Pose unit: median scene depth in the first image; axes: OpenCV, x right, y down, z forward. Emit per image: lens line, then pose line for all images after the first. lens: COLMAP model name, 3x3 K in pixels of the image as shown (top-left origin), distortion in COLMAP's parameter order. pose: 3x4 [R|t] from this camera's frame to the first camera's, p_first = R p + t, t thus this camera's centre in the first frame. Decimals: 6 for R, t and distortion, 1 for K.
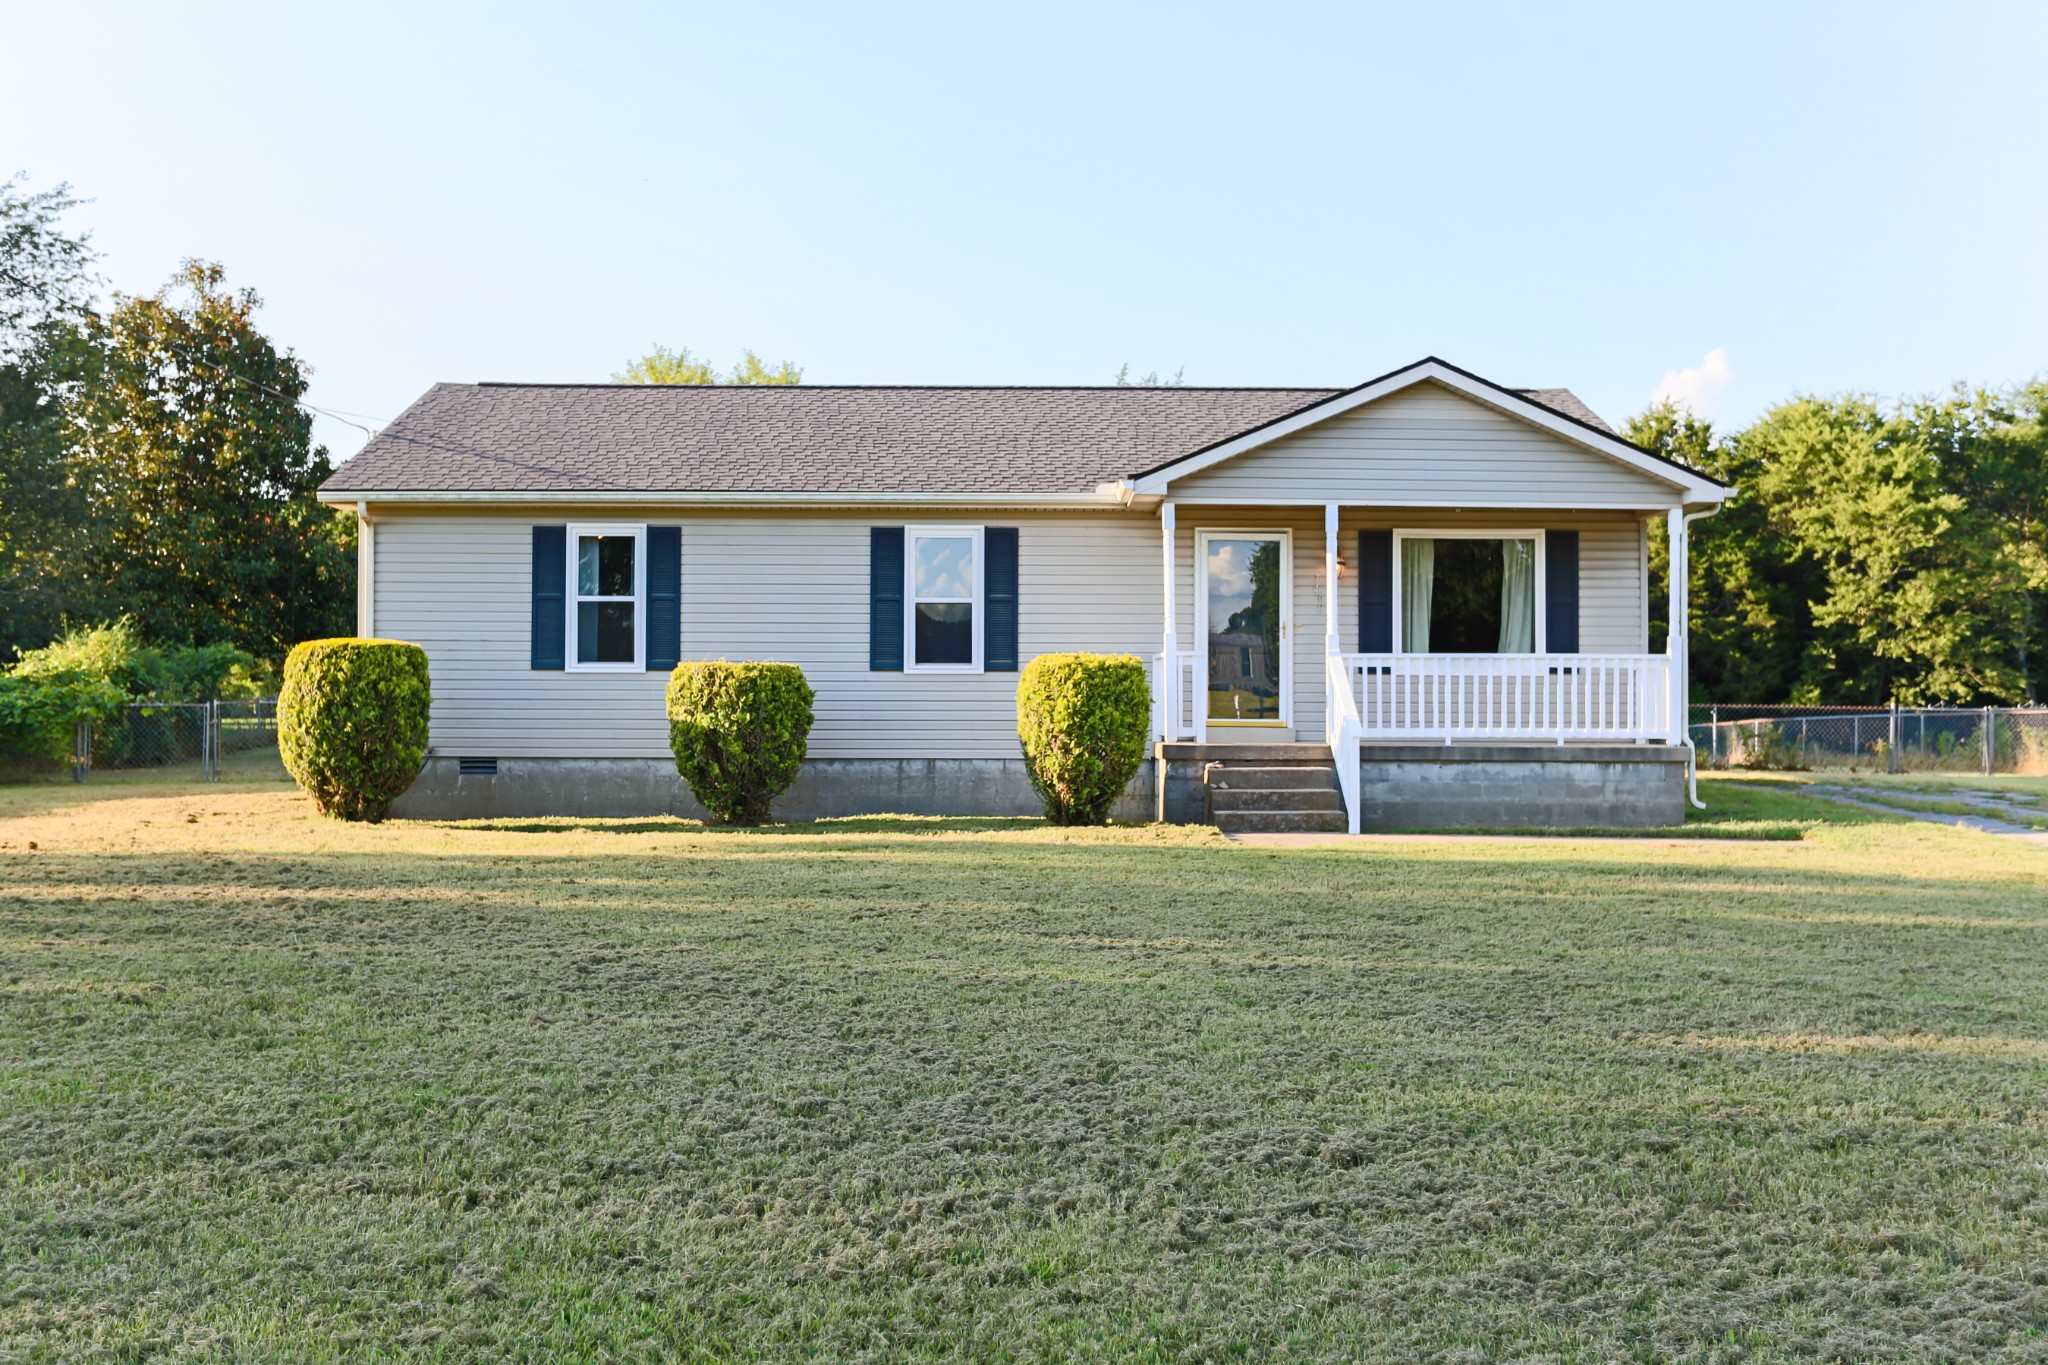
lens RADIAL K [[2016.8, 0, 1015.9], [0, 2016.8, 702.1], [0, 0, 1]] dist [0.009105, 0.000000]
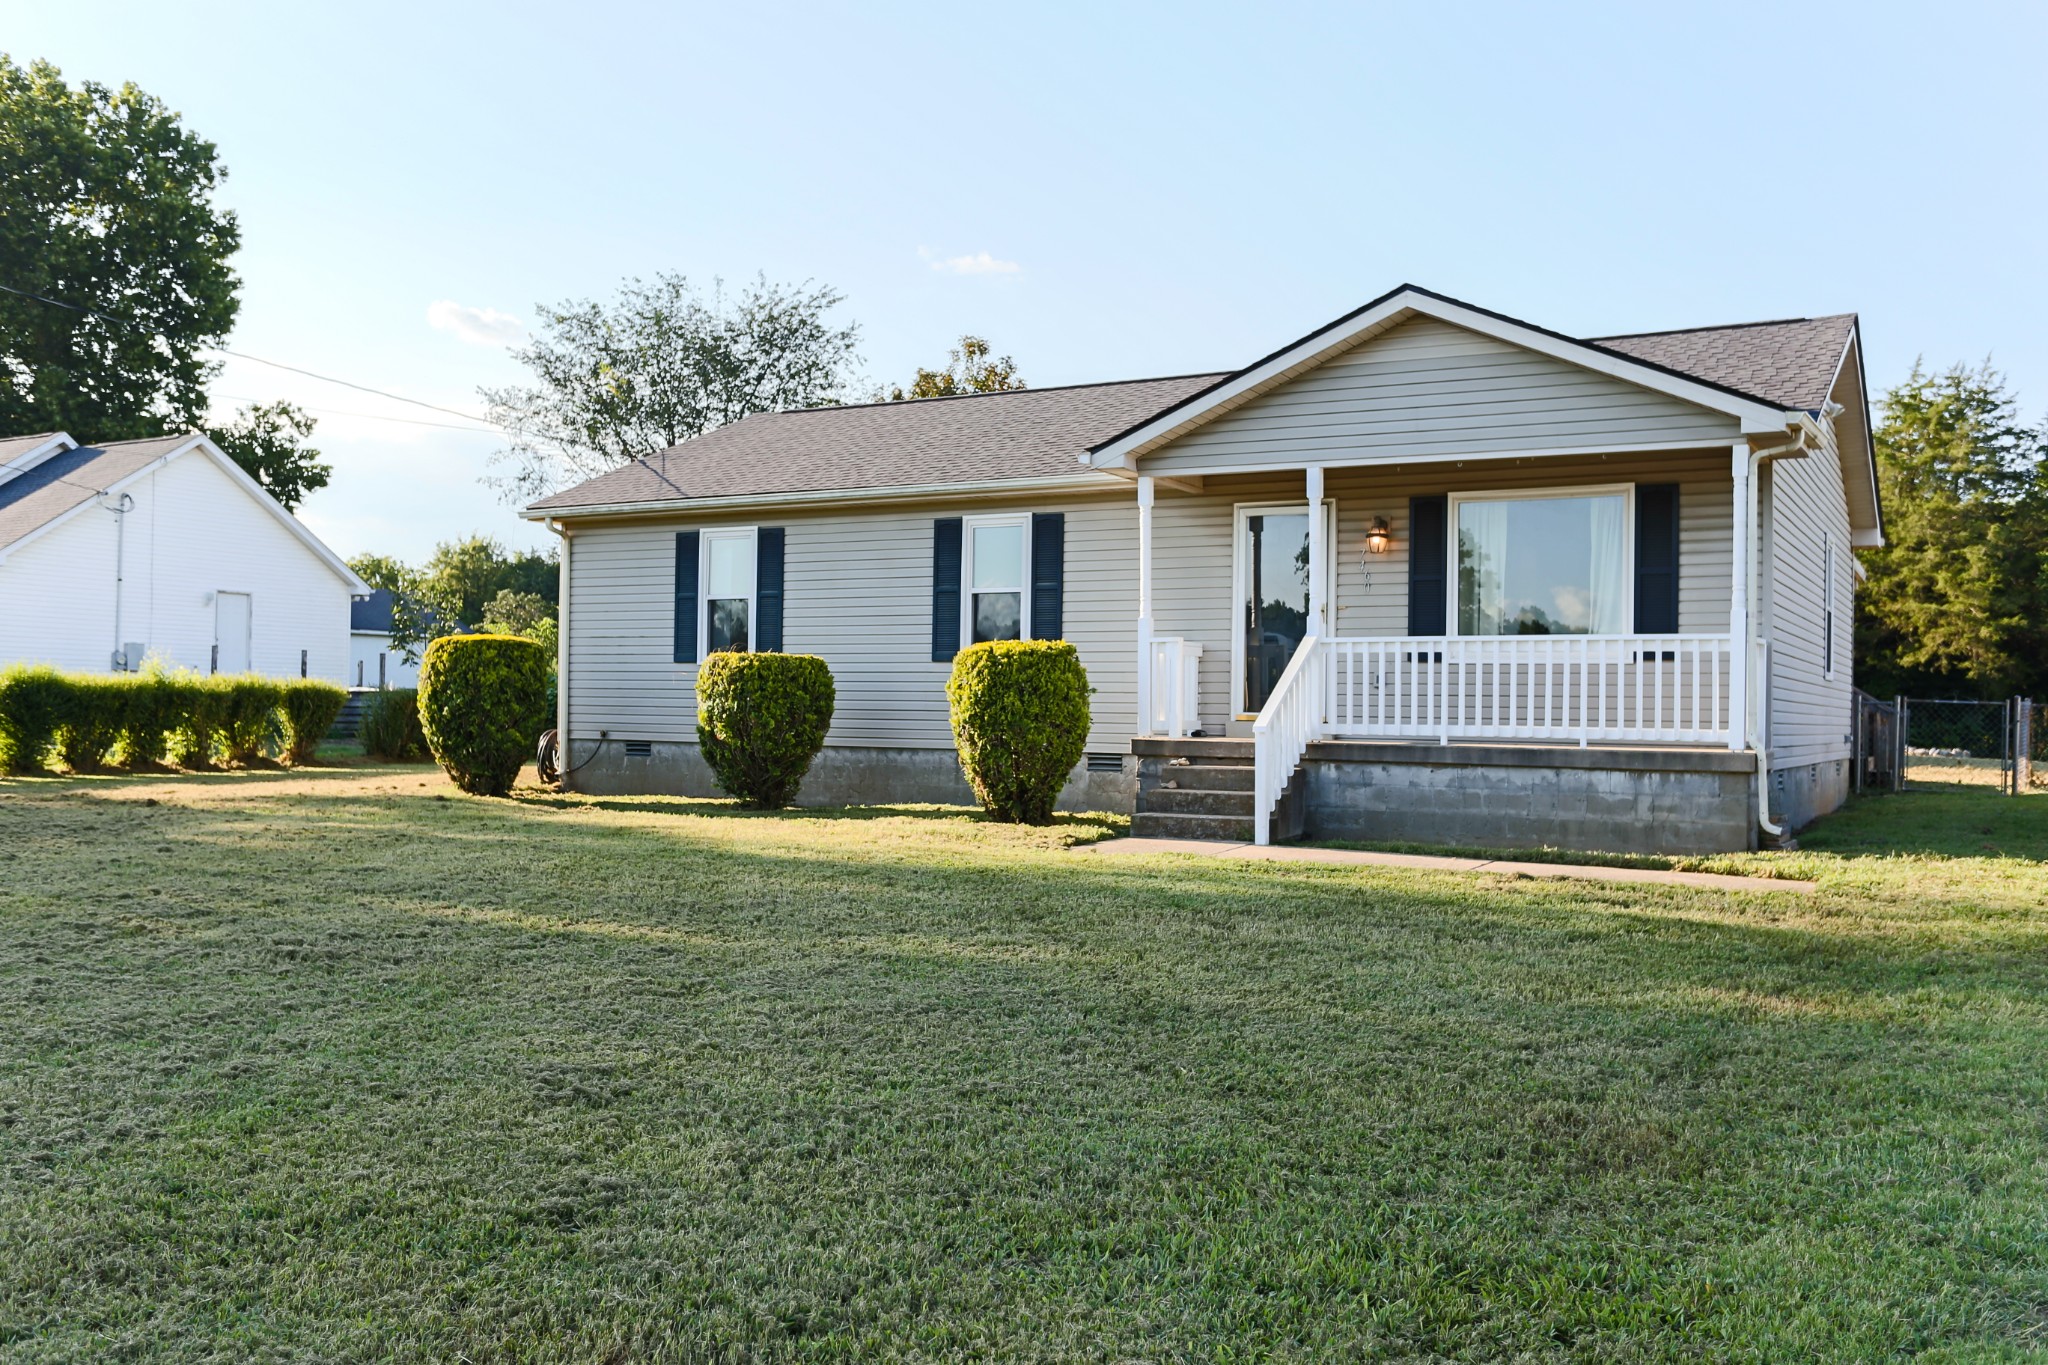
lens RADIAL K [[1749.3, 0, 1022.6], [0, 1749.3, 692.0], [0, 0, 1]] dist [0.036184, -0.000949]
pose [[0.861355, 0.003051, -0.507994, 0.432864], [-0.007164, 0.999955, -0.006141, 0.004926], [0.507953, 0.008929, 0.861339, 0.281574]]
